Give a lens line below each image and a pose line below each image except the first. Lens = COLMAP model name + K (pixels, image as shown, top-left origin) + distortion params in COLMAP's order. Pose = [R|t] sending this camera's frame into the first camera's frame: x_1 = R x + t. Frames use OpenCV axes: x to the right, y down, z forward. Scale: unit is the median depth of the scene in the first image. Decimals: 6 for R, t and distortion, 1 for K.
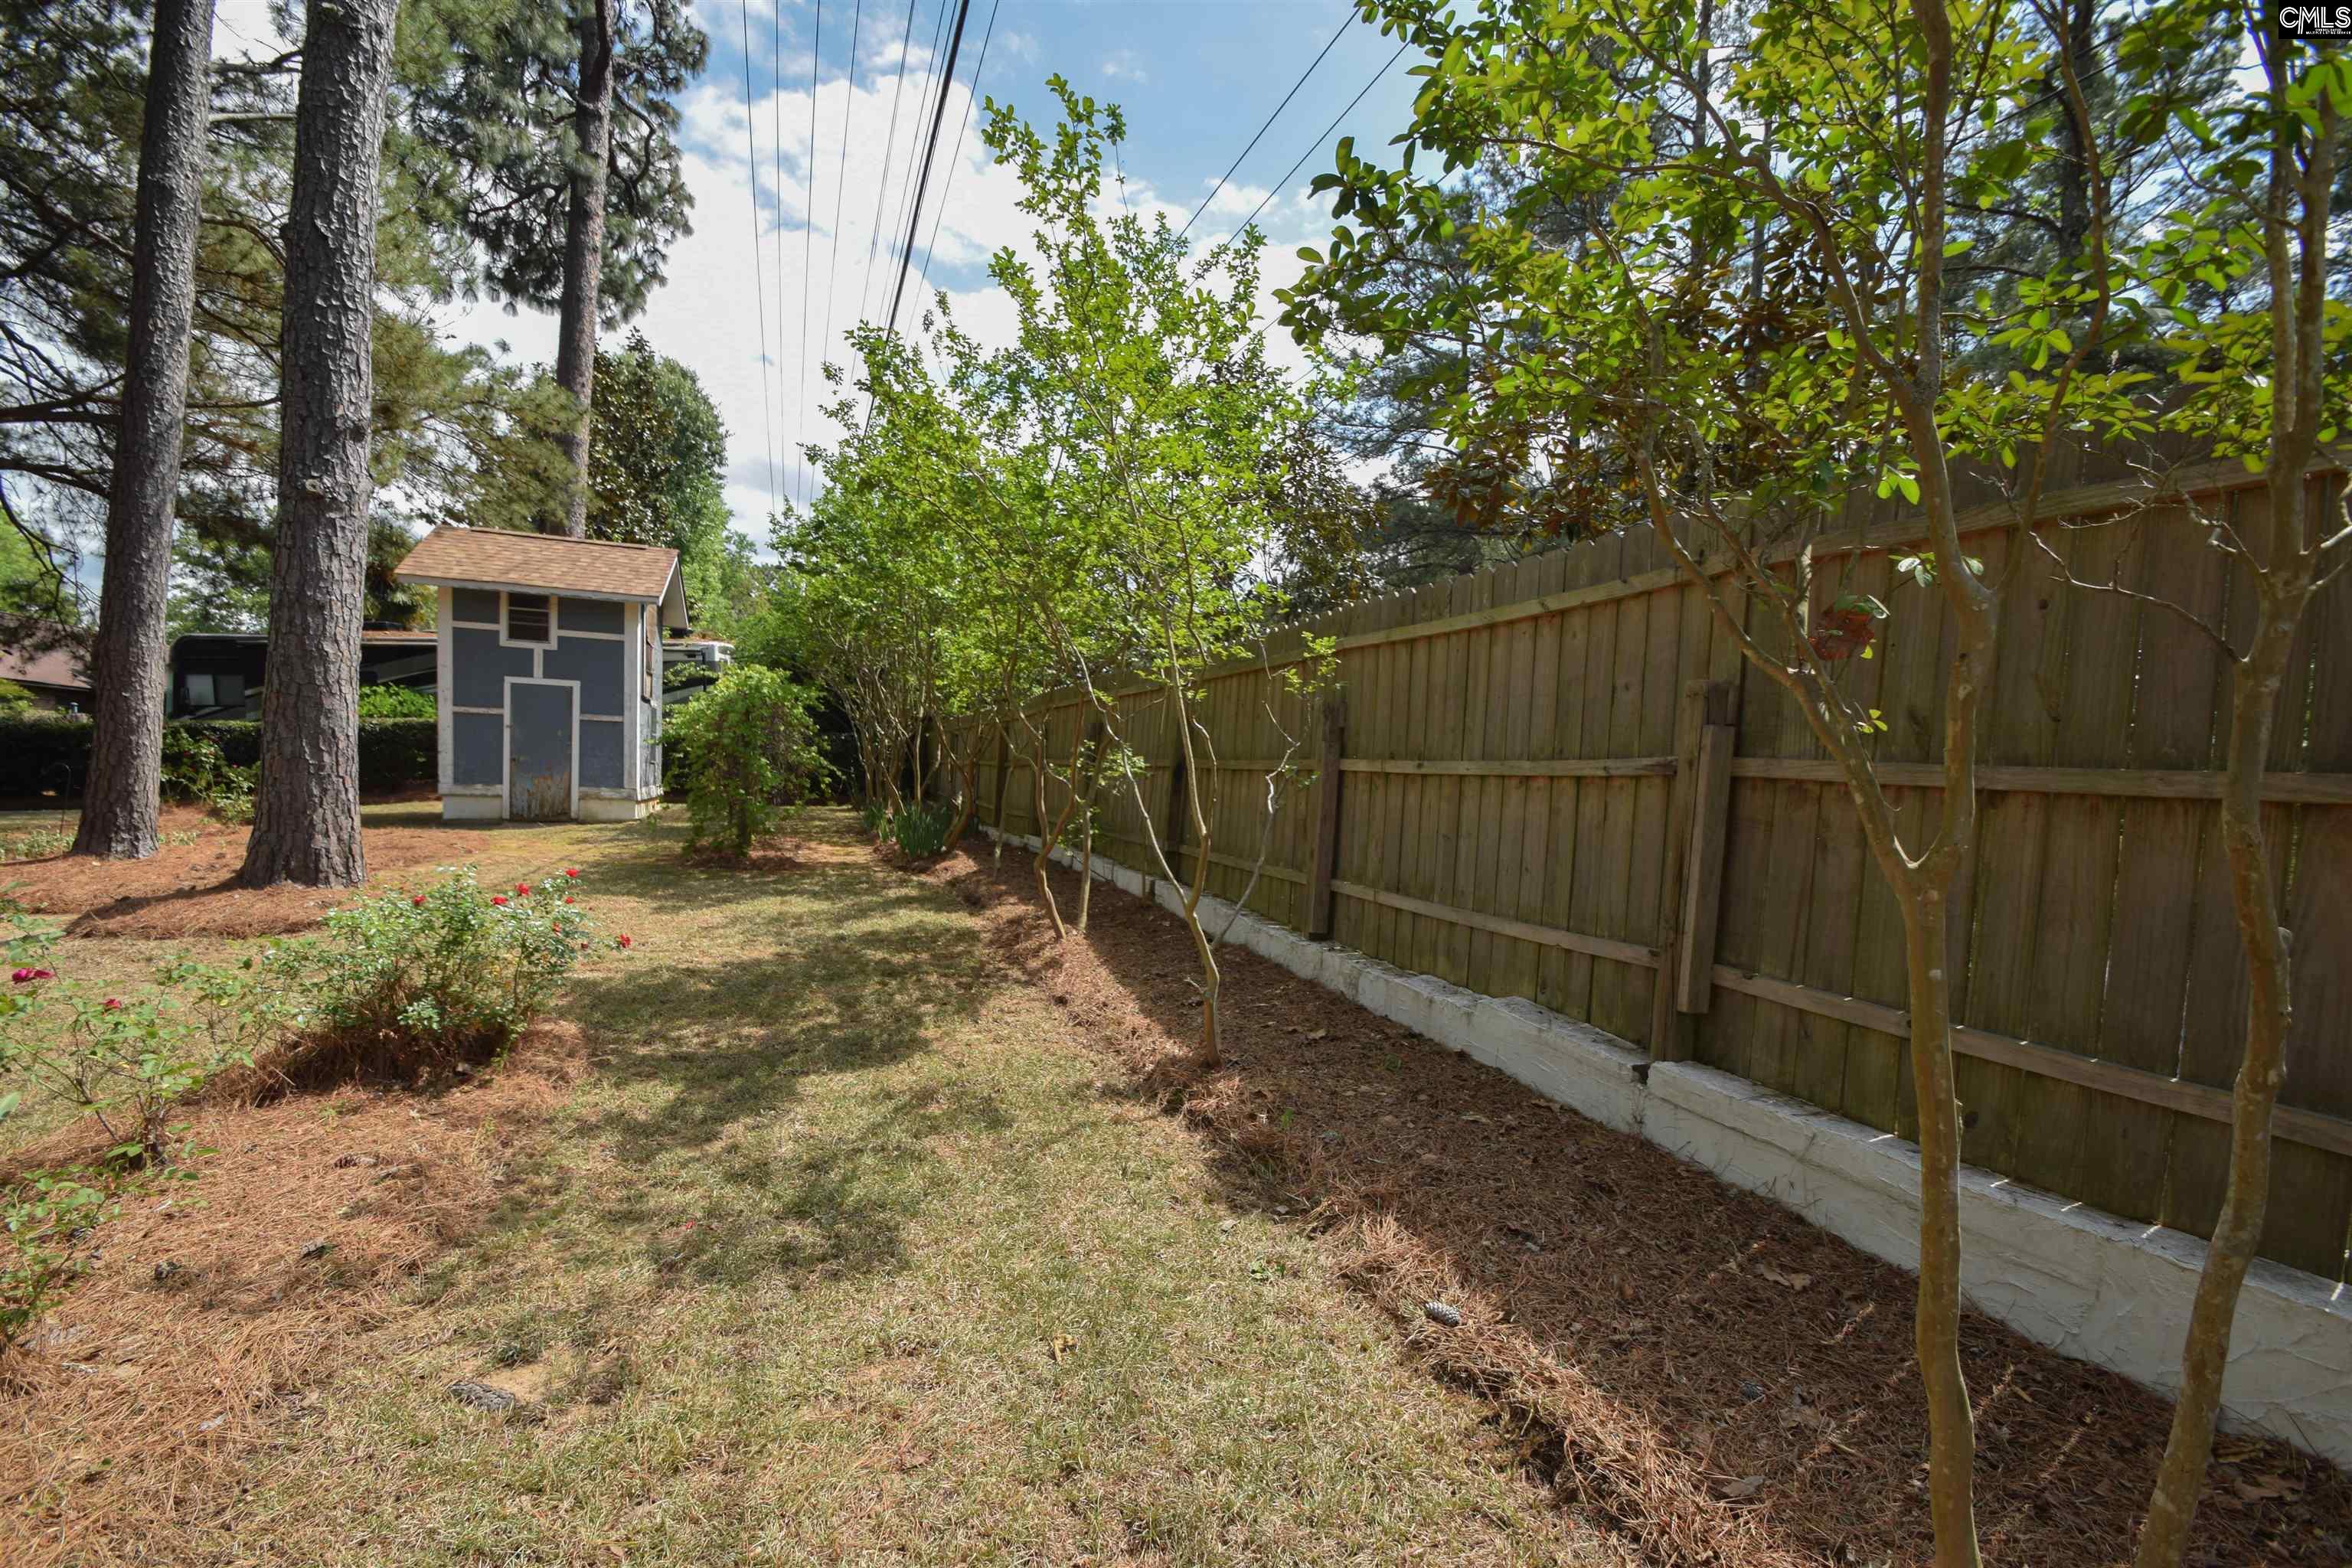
lens RADIAL K [[1092.4, 0, 1179.0], [0, 1092.4, 809.1], [0, 0, 1]] dist [0.035396, -0.030988]
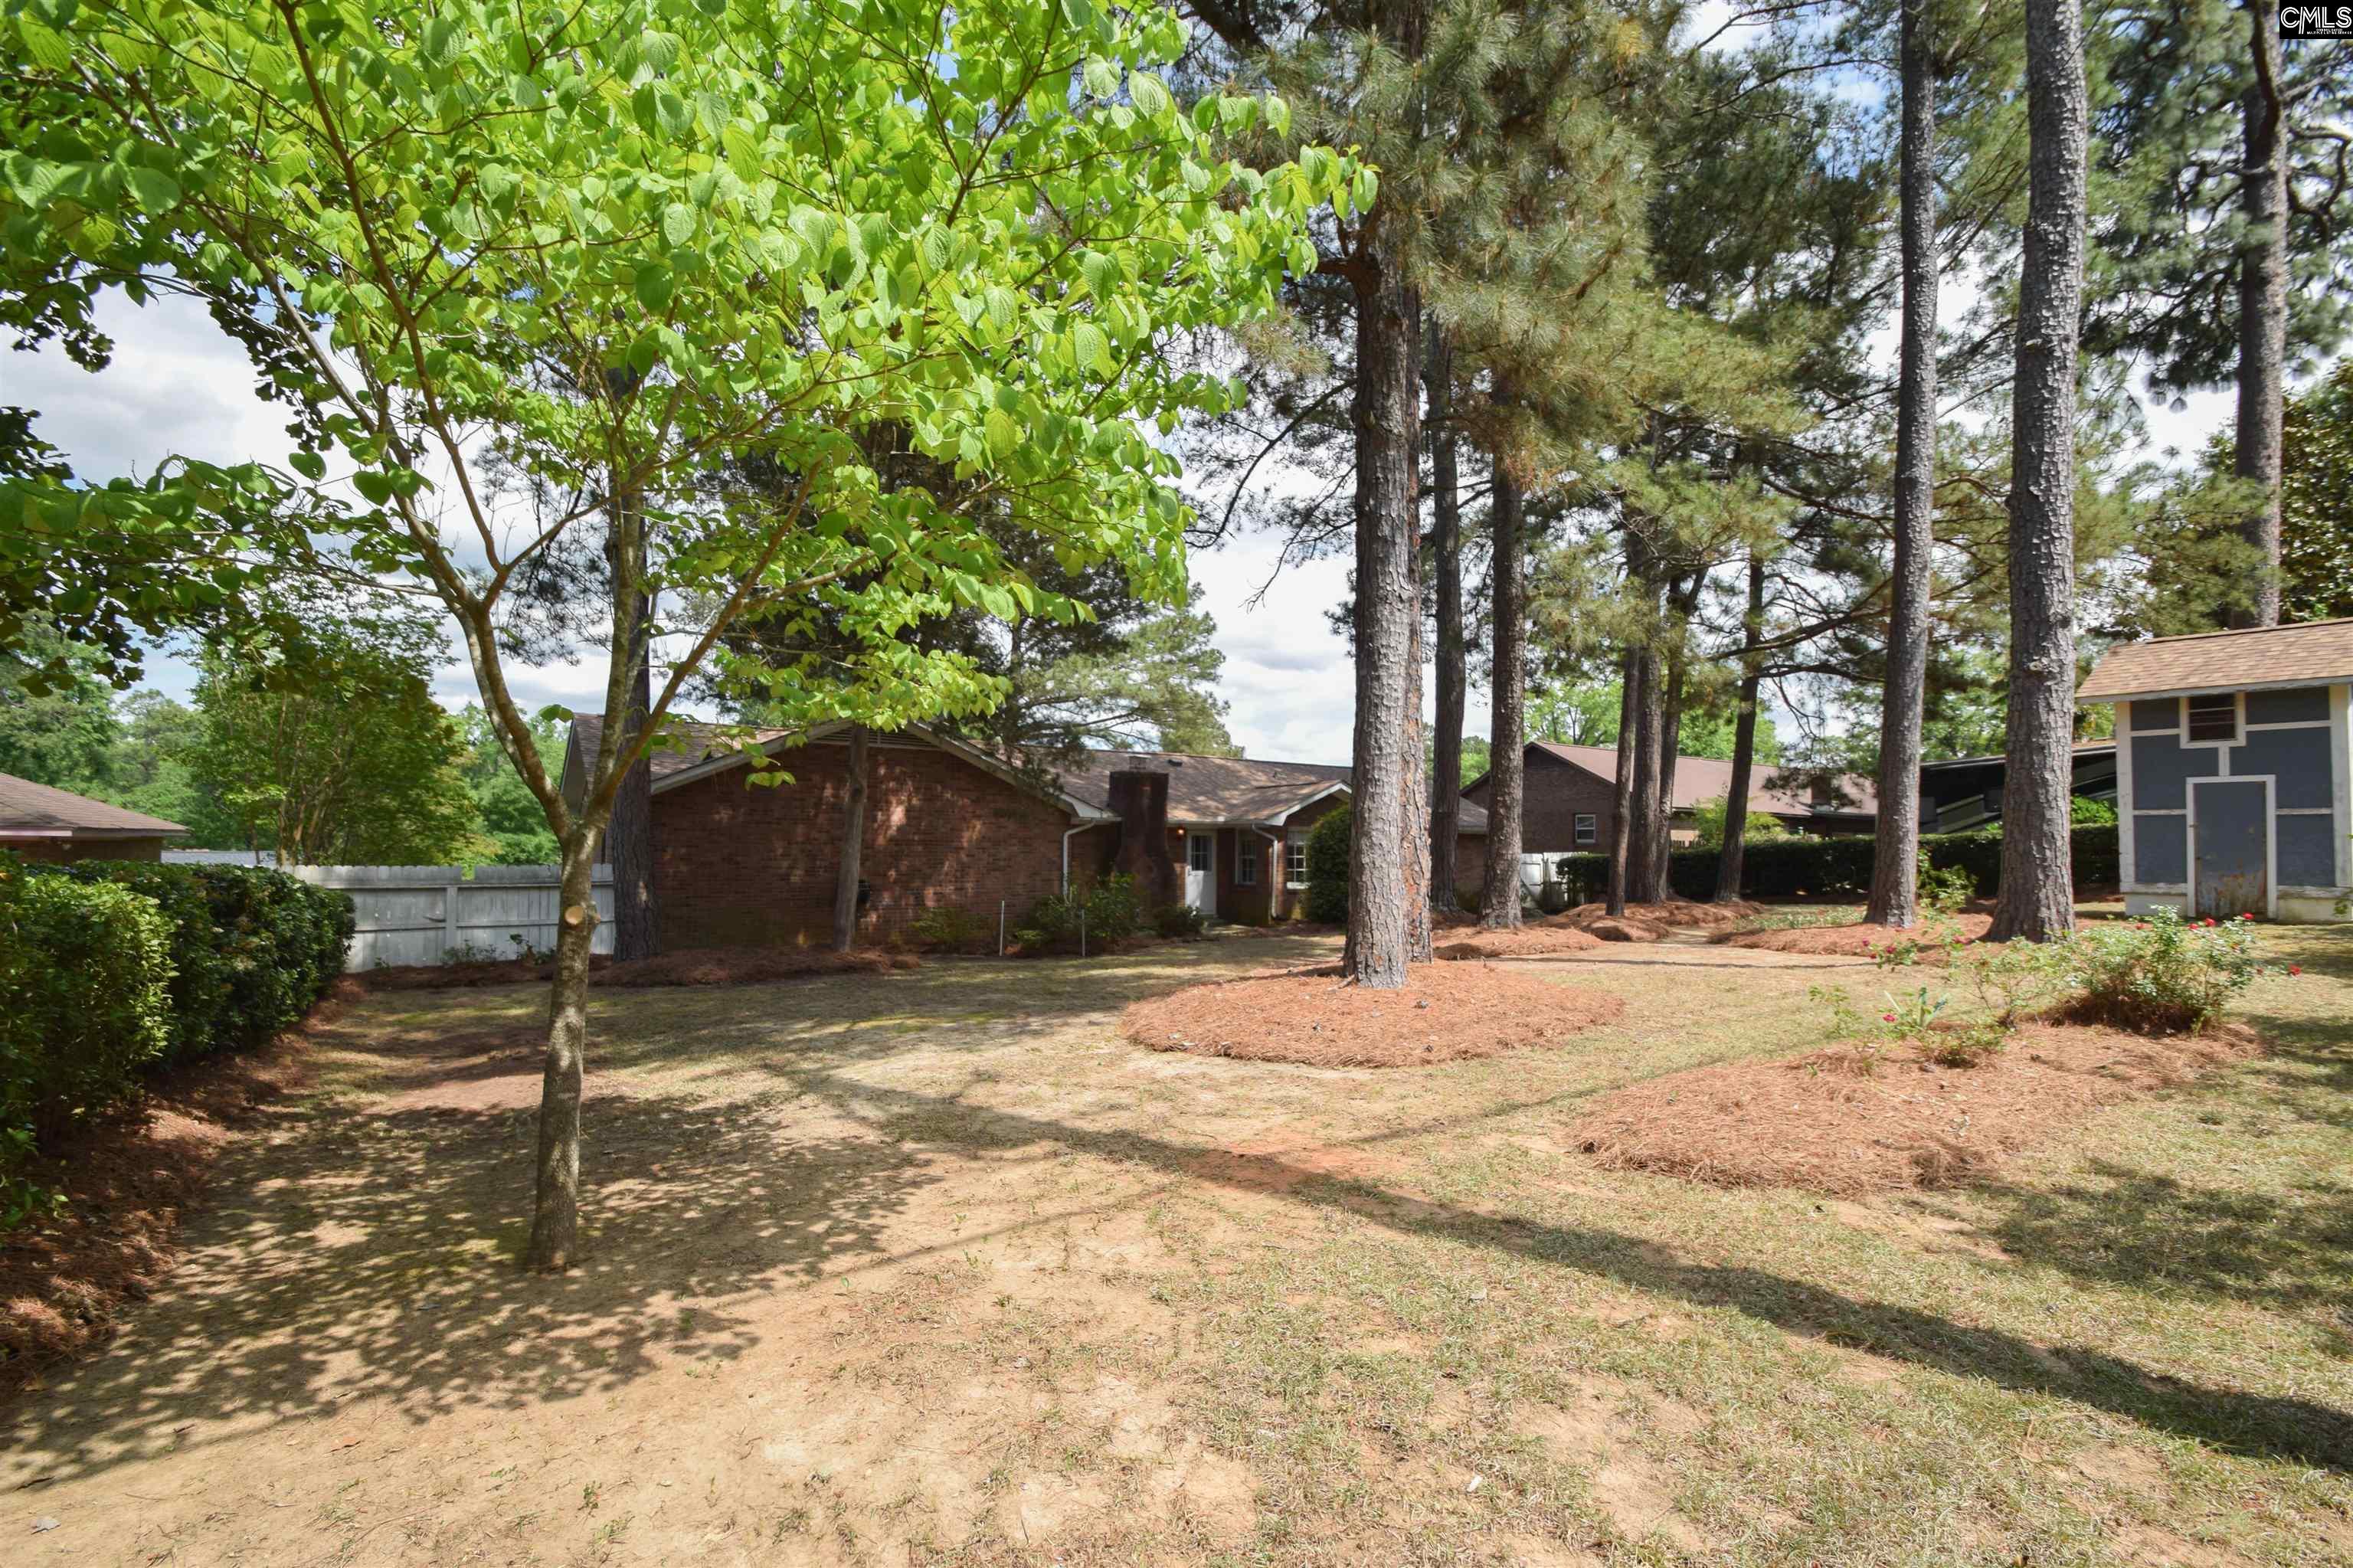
lens RADIAL K [[1048.2, 0, 1174.8], [0, 1048.2, 827.7], [0, 0, 1]] dist [-0.024000, -0.001070]
pose [[0.239817, -0.050936, -0.969481, 0.086417], [-0.030177, 0.997749, -0.059886, 0.012245], [0.970349, 0.043618, 0.237740, -0.144491]]
